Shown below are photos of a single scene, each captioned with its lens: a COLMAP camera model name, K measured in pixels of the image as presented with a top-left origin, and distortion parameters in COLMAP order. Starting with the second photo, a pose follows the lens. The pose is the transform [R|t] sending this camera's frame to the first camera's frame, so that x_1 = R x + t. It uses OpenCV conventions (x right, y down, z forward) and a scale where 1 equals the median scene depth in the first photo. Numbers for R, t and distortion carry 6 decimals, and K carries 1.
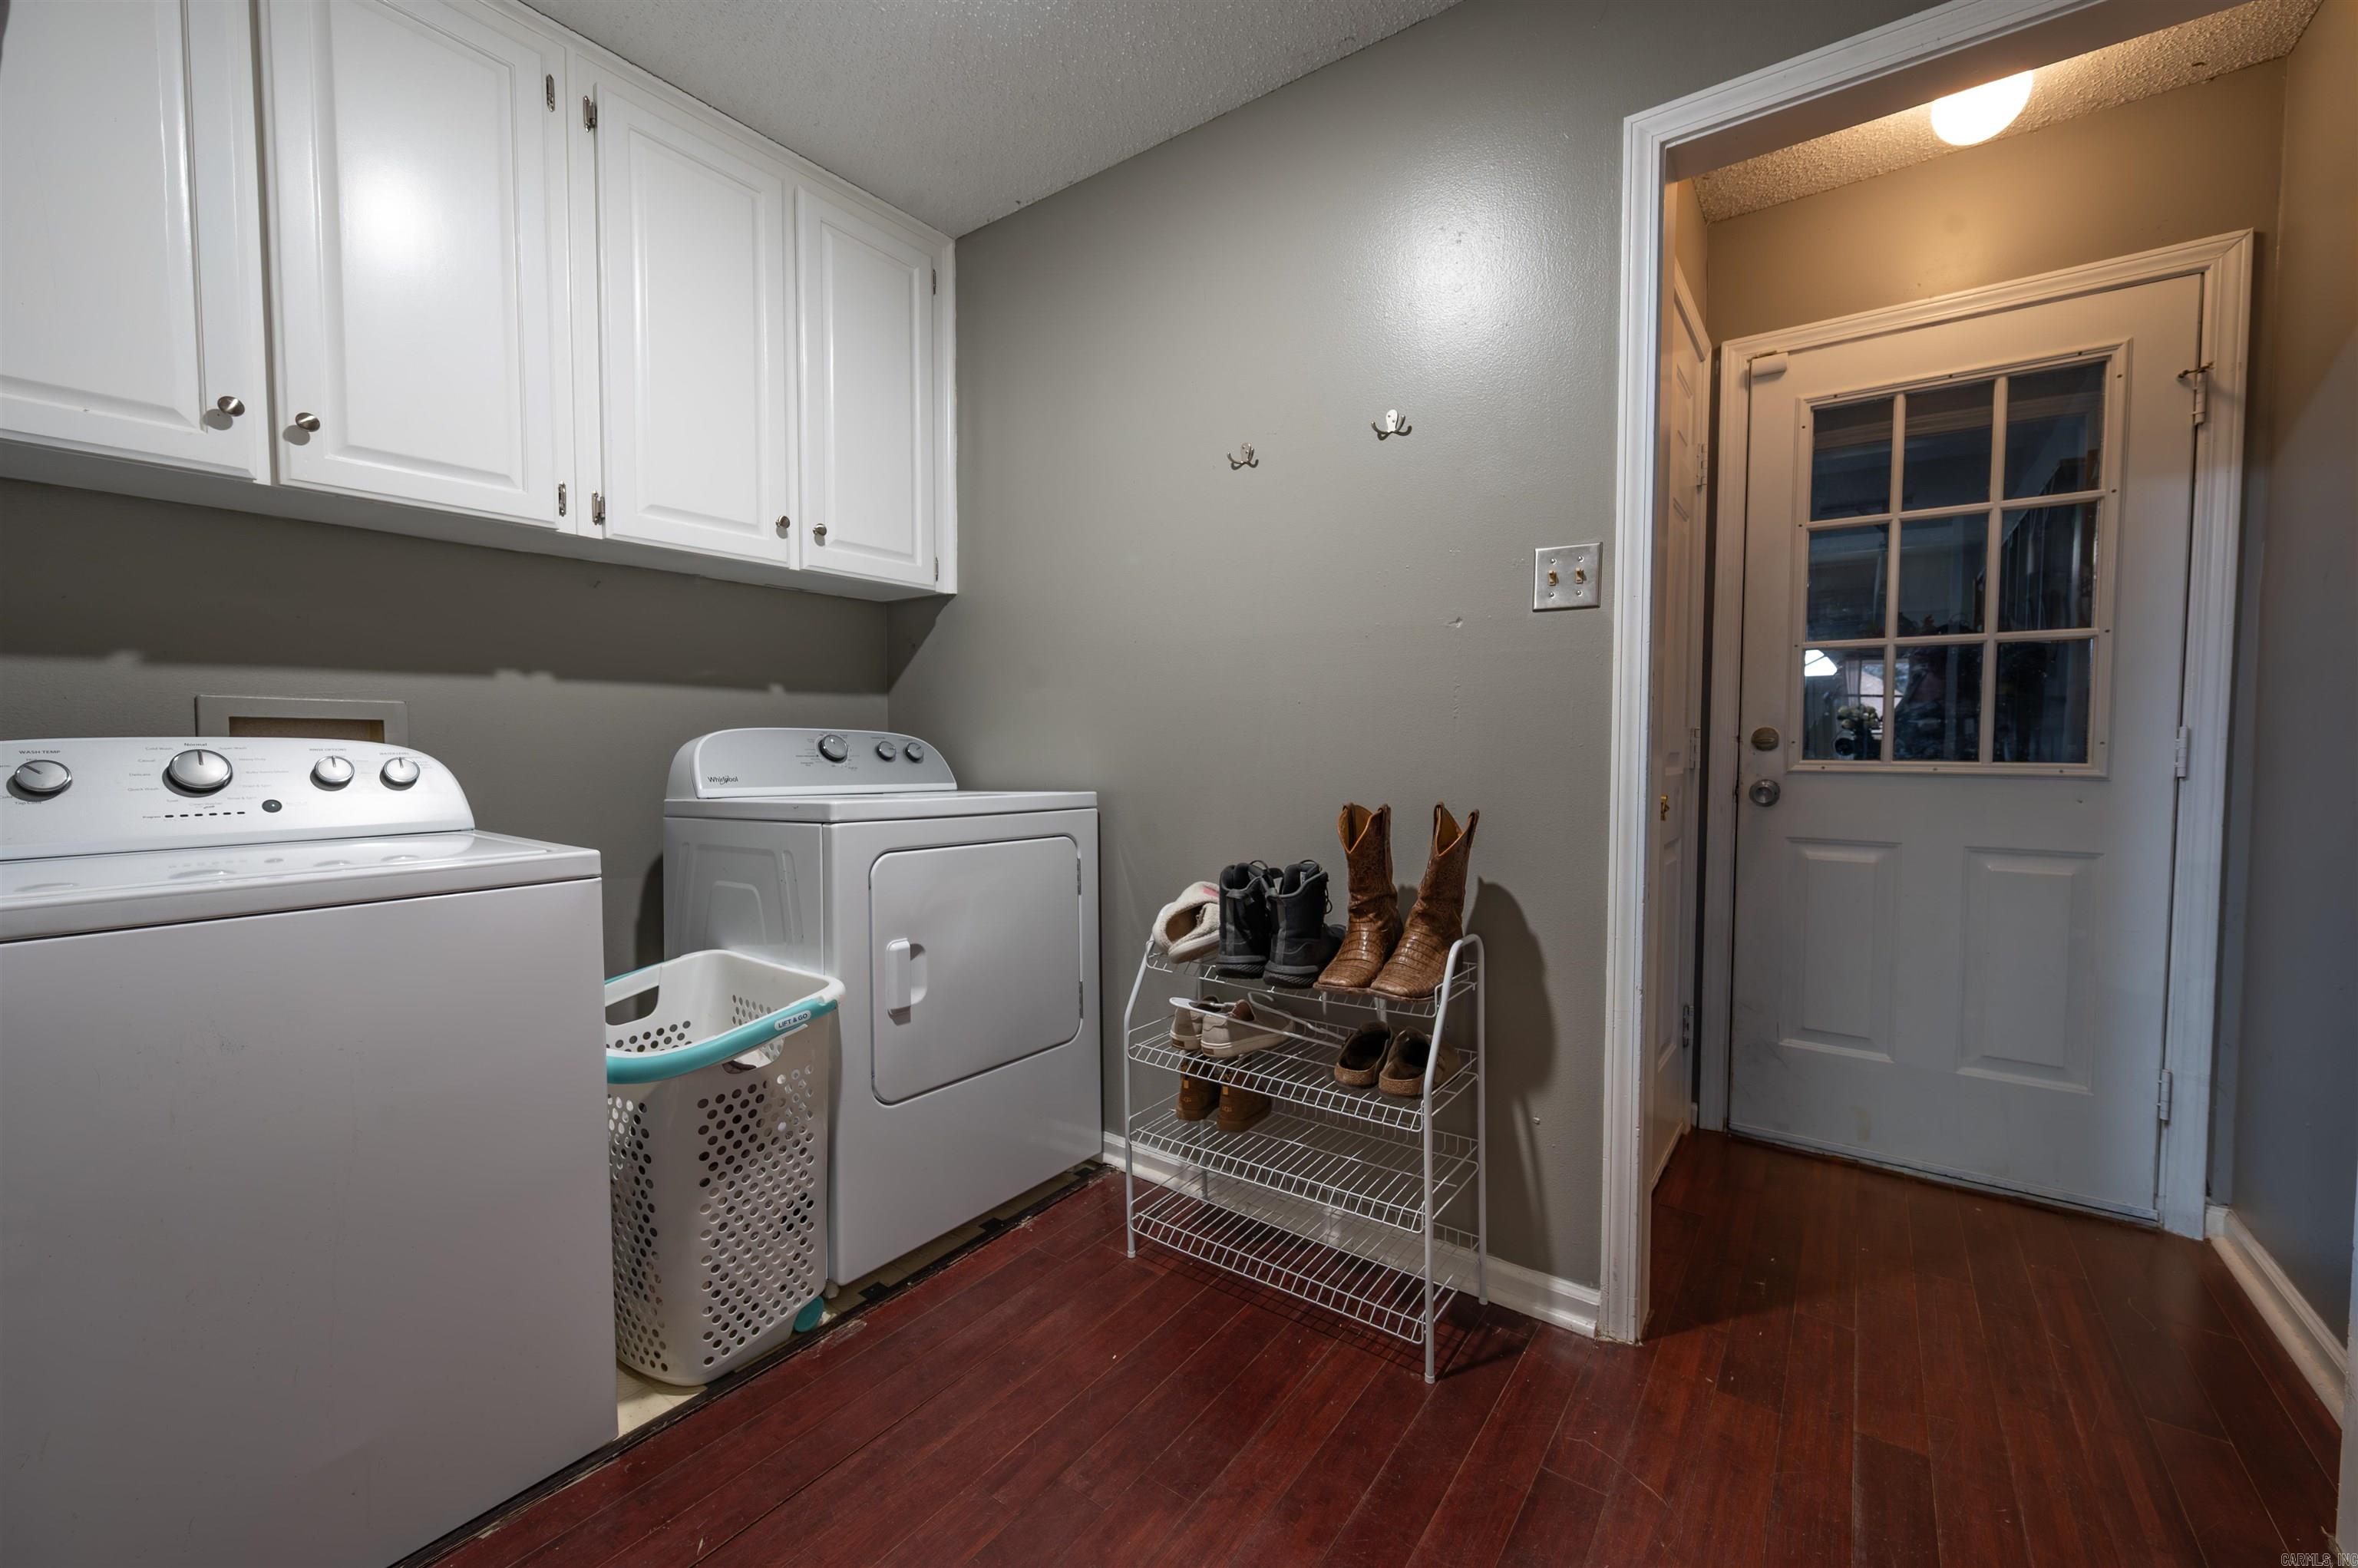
lens RADIAL K [[961.7, 0, 1194.8], [0, 961.7, 774.2], [0, 0, 1]] dist [0.001330, -0.001437]
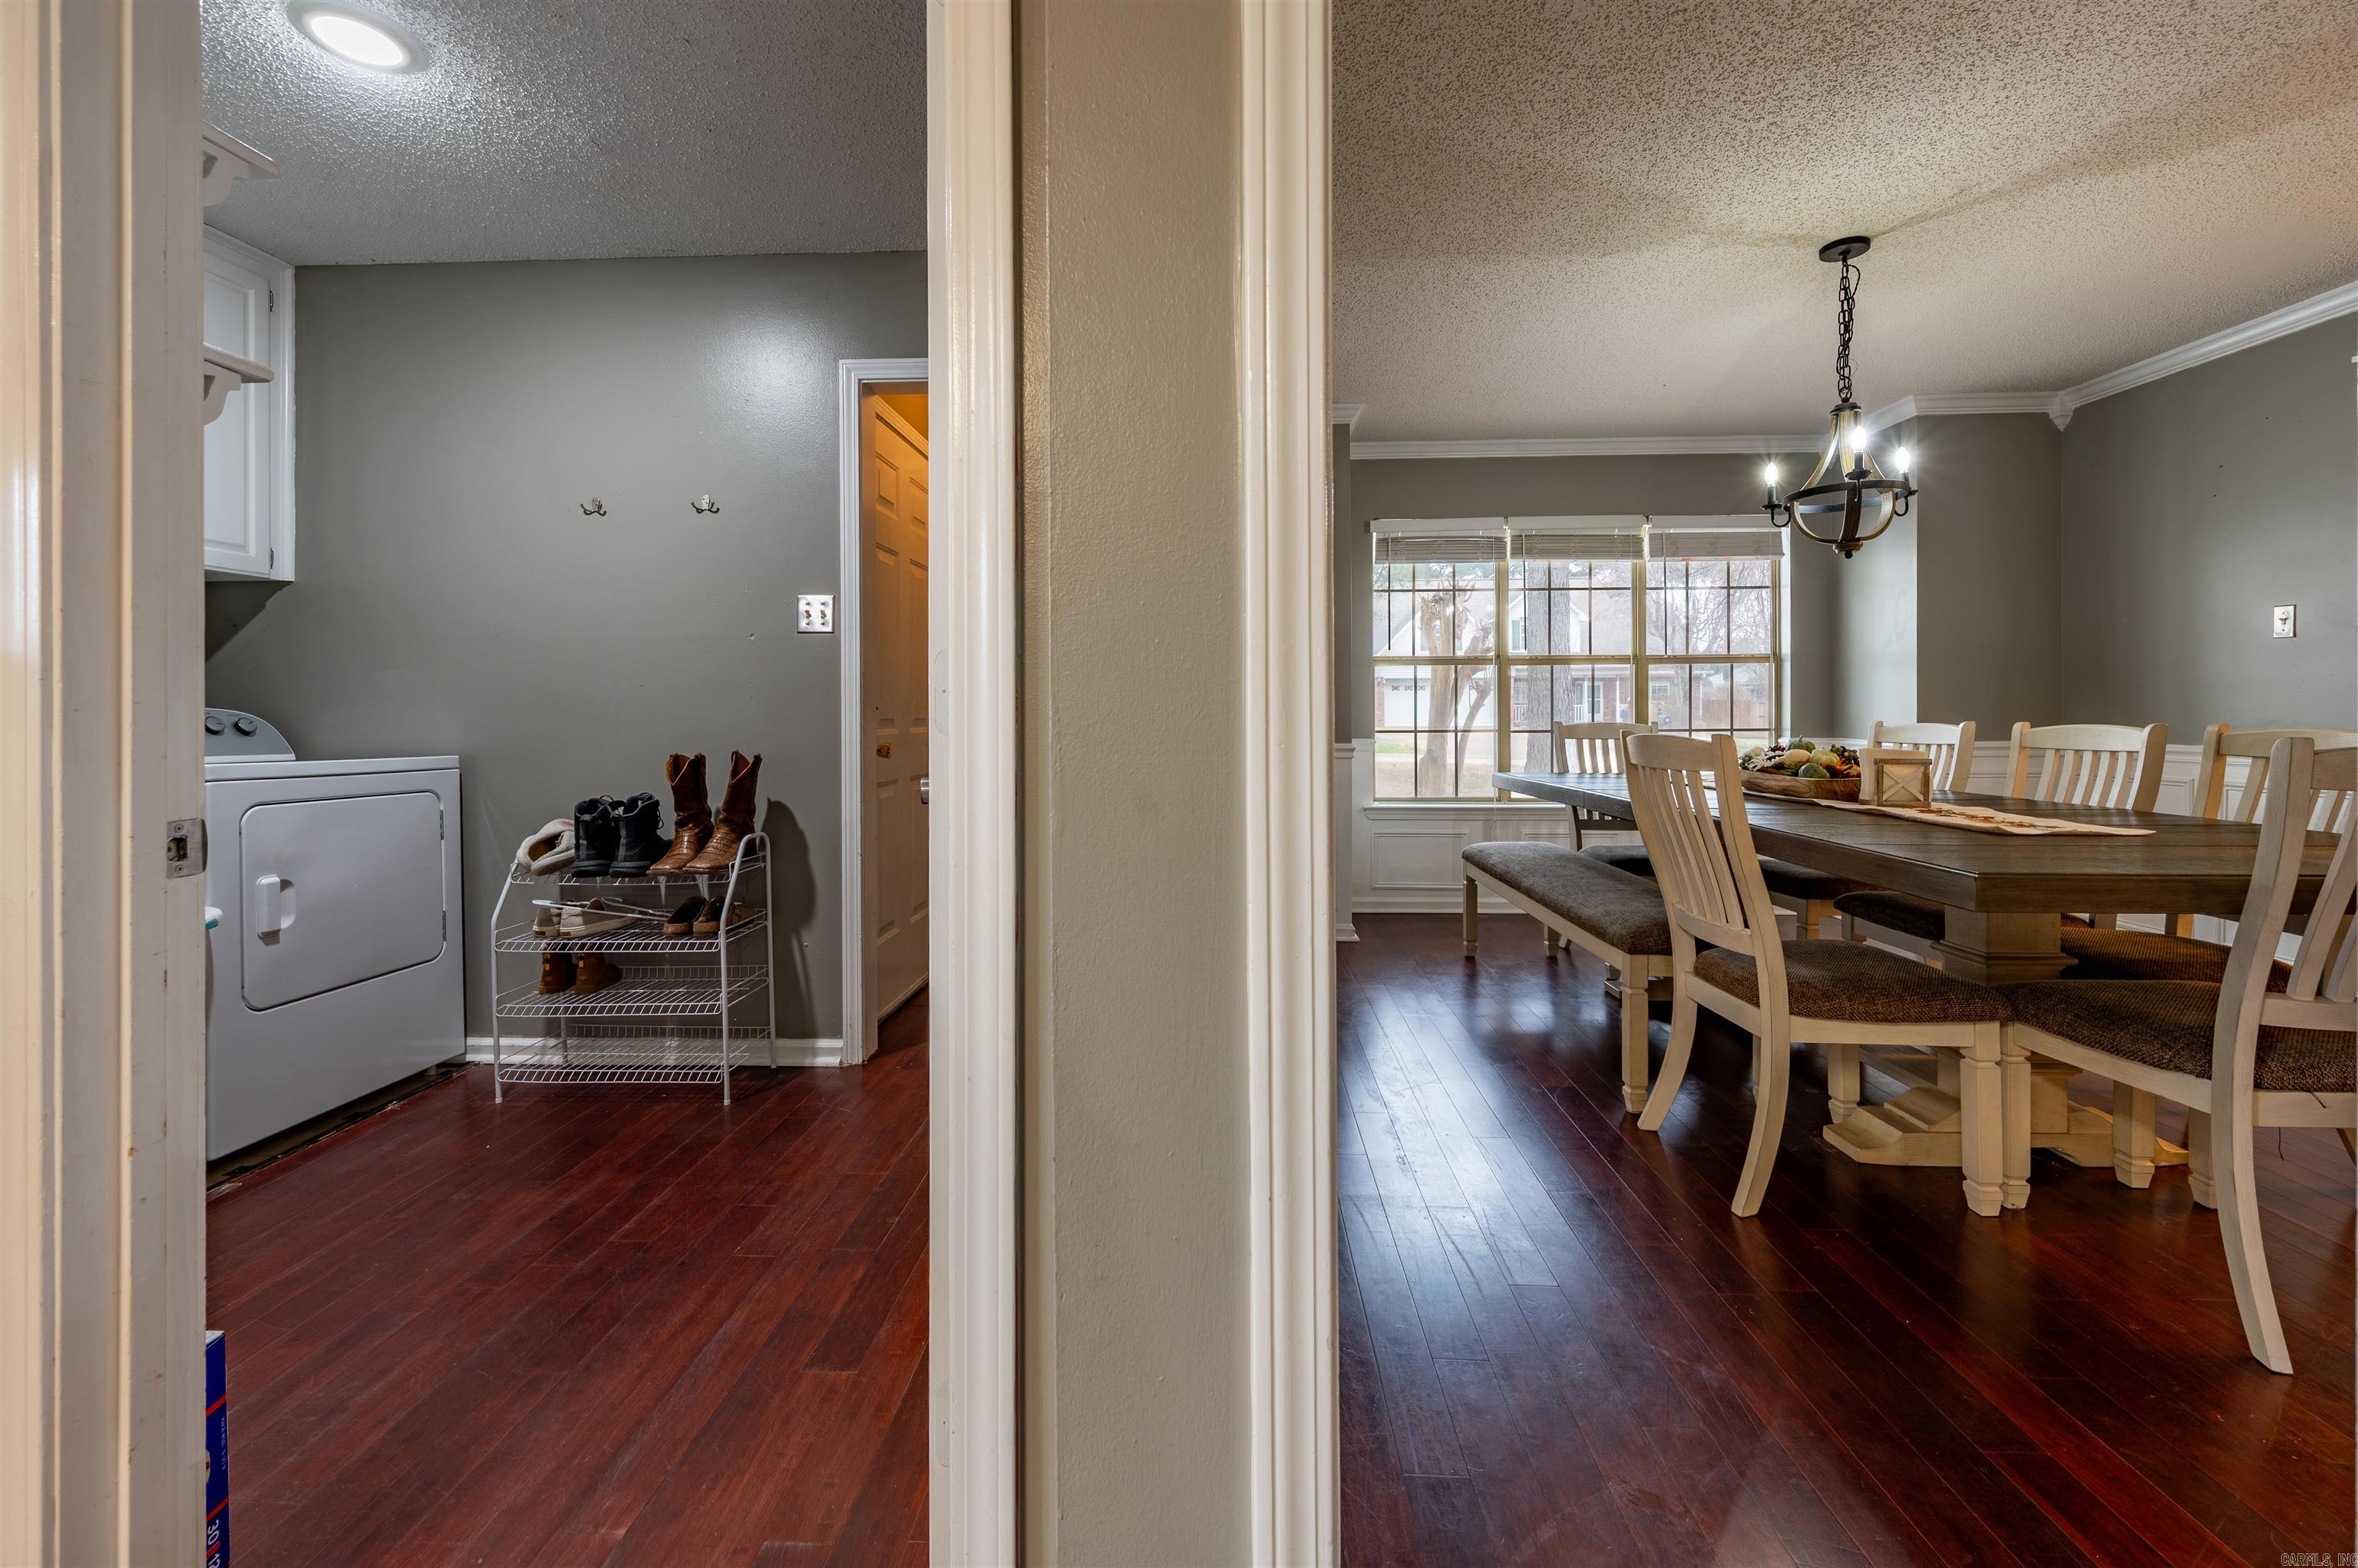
lens RADIAL K [[961.7, 0, 1177.5], [0, 961.7, 710.3], [0, 0, 1]] dist [0.001330, -0.001437]
pose [[0.841099, -0.006297, 0.540845, 0.007579], [0.027321, 0.999150, -0.030855, 0.030583], [-0.540191, 0.040728, 0.840556, -0.687068]]
